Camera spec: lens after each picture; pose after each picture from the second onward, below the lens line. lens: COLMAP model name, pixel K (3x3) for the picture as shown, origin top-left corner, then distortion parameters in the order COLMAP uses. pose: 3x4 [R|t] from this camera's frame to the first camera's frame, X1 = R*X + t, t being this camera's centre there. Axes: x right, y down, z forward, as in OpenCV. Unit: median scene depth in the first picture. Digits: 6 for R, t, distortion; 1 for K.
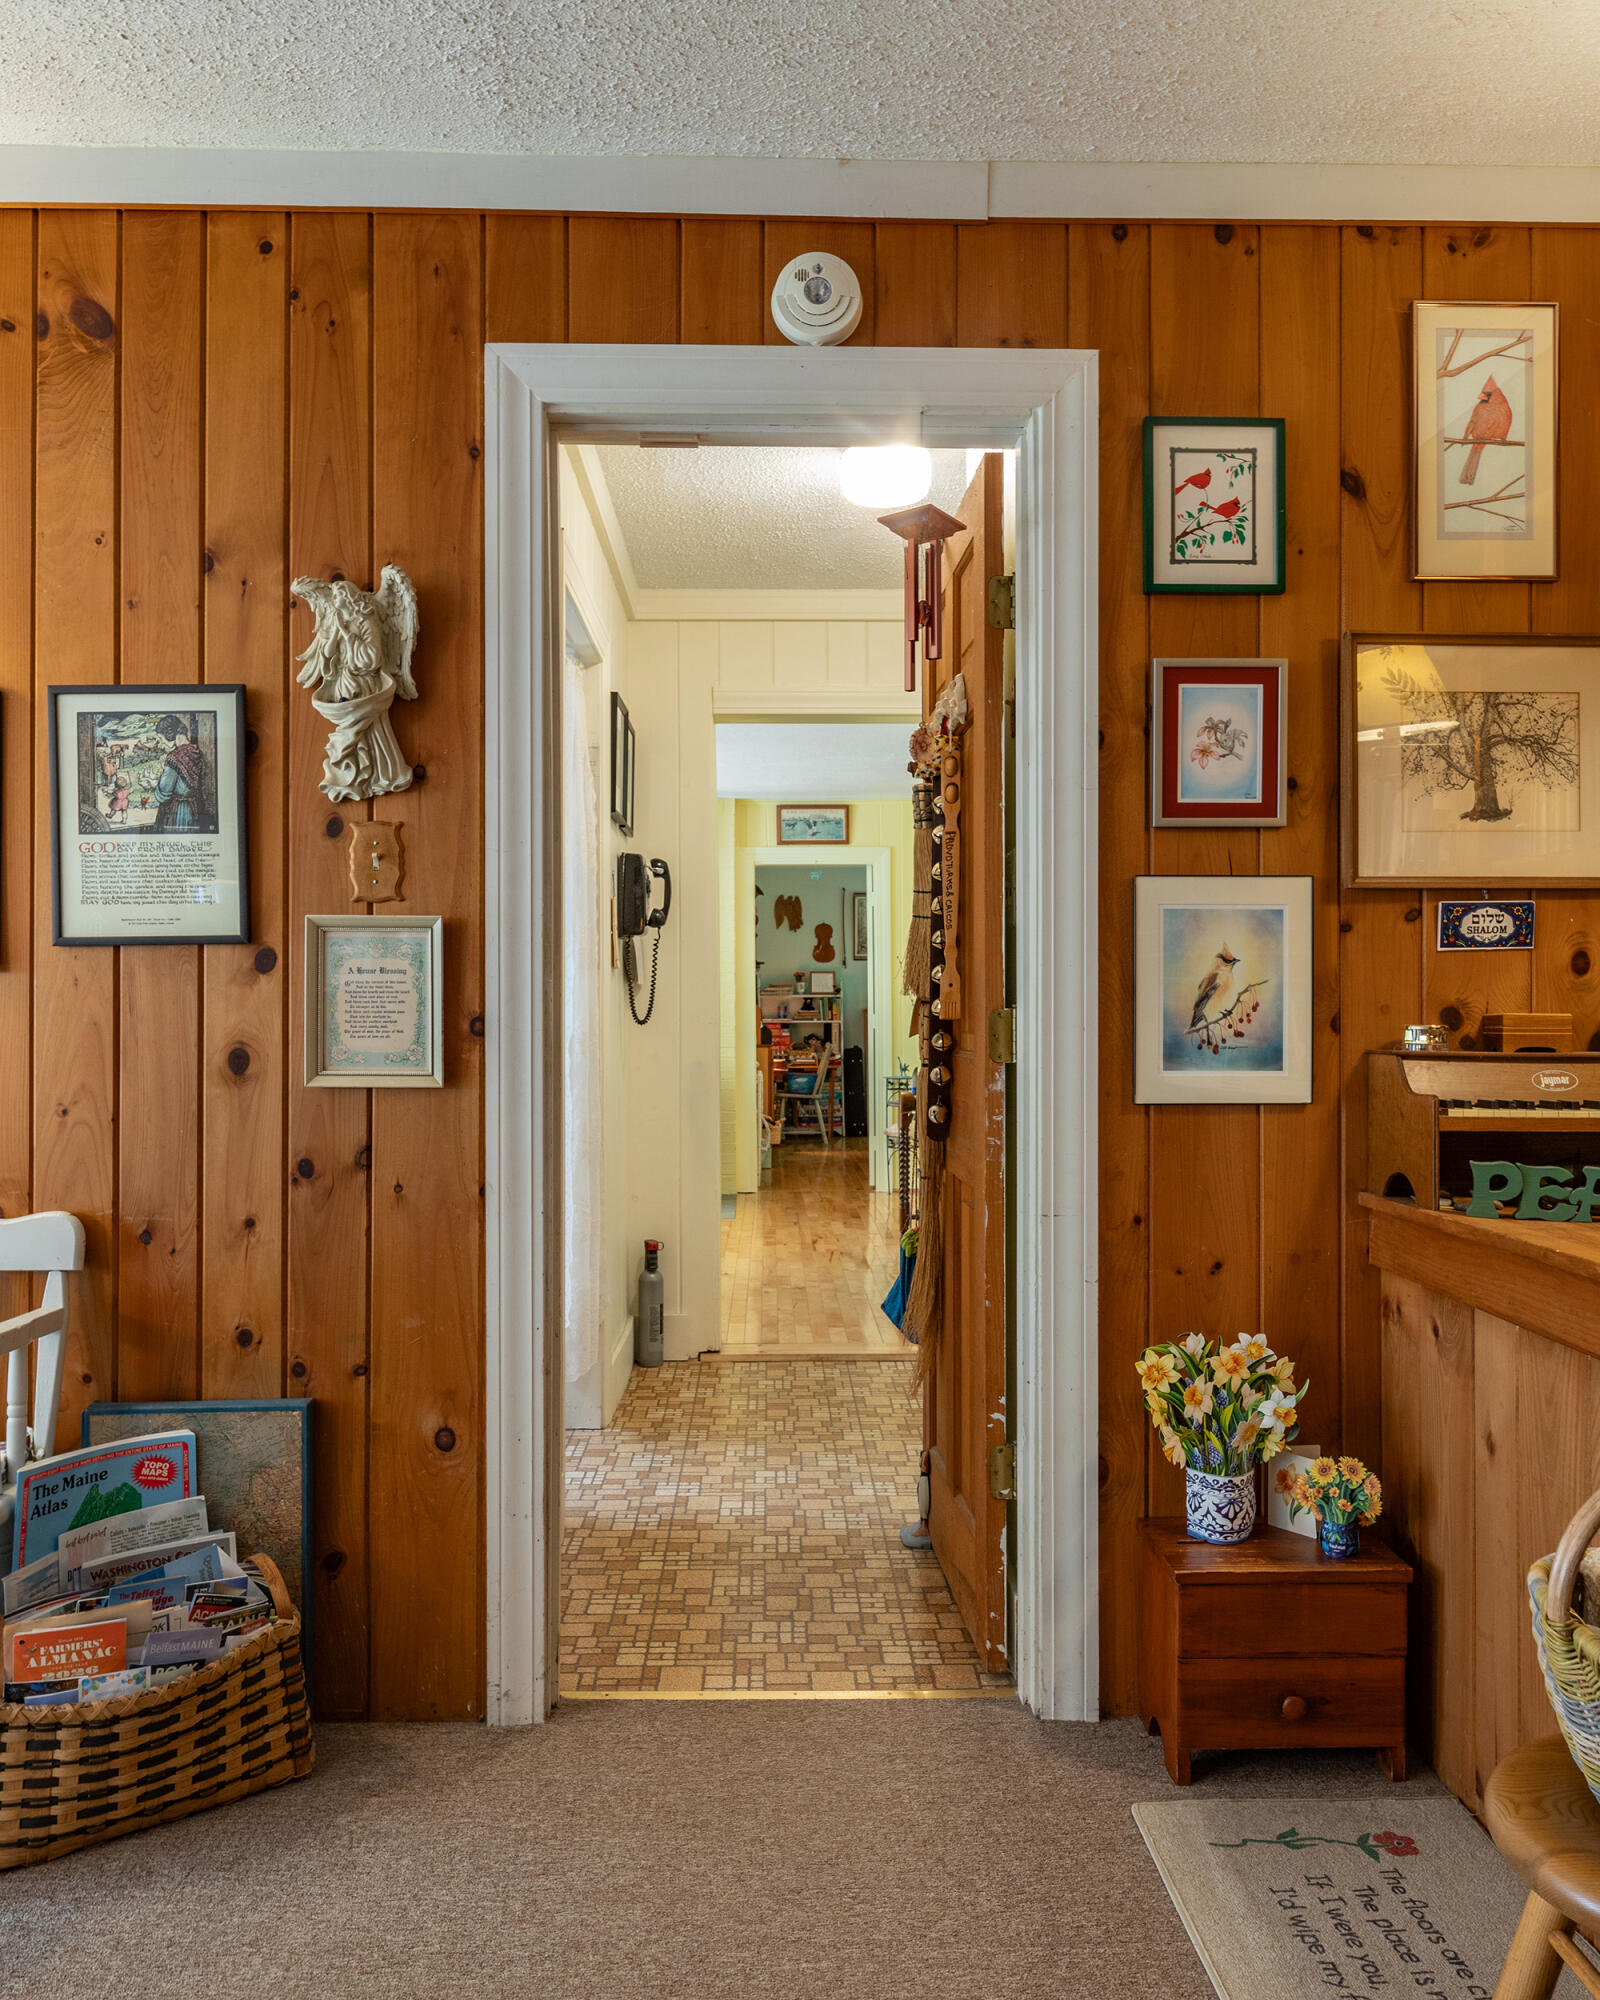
lens RADIAL K [[1772.2, 0, 801.4], [0, 1772.2, 1001.0], [0, 0, 1]] dist [0.000612, 0.001495]
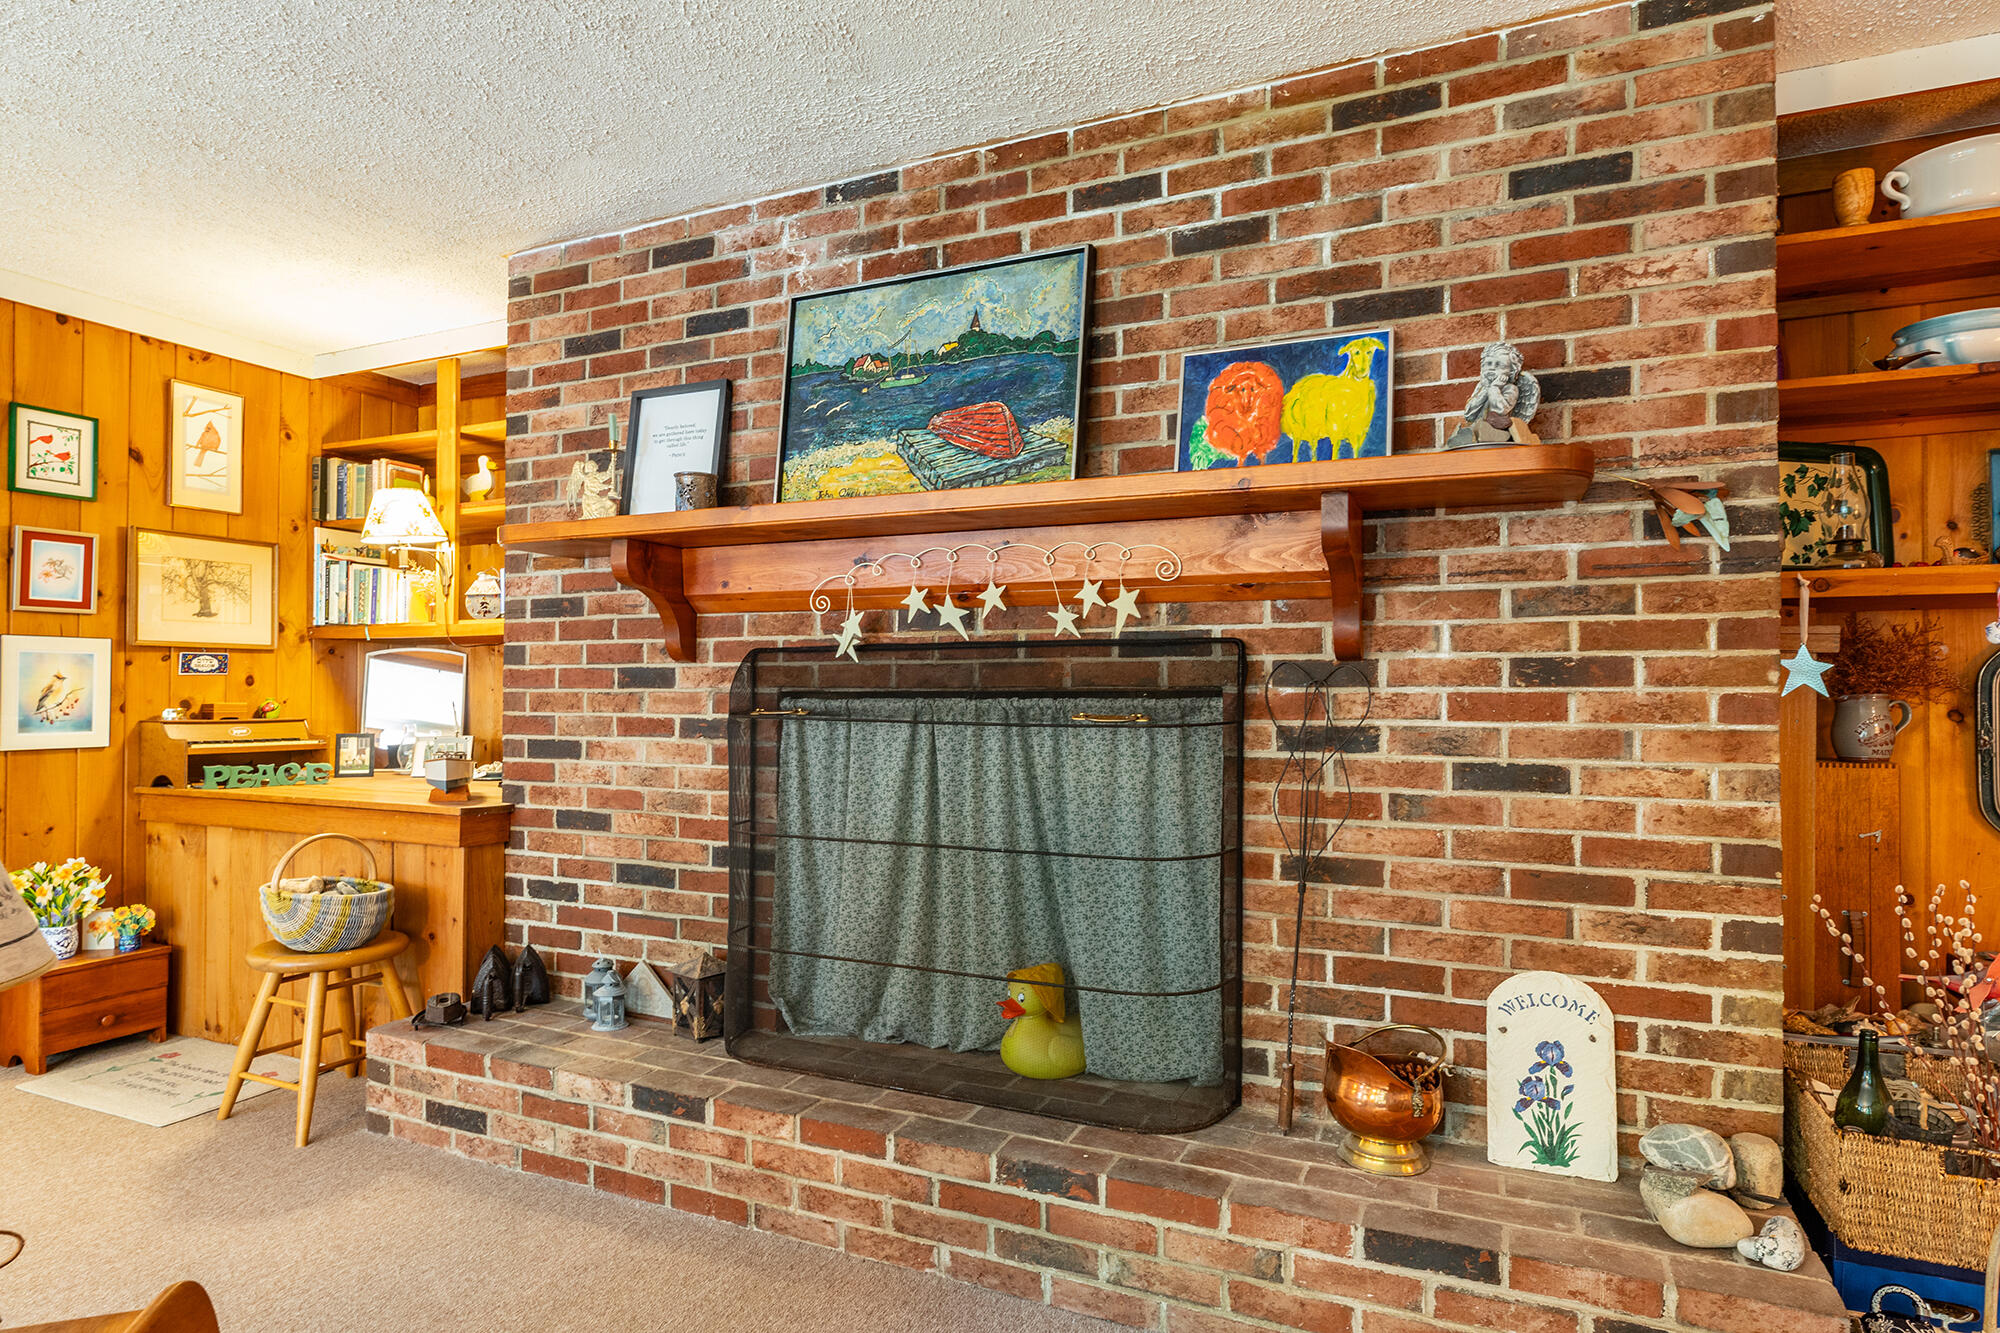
lens RADIAL K [[1058.9, 0, 1005.7], [0, 1058.9, 673.0], [0, 0, 1]] dist [-0.009695, 0.004032]
pose [[0.471273, 0.014226, 0.881872, -0.315694], [-0.006245, 0.999899, -0.012793, -0.020040], [-0.881965, 0.000522, 0.471314, -0.530557]]
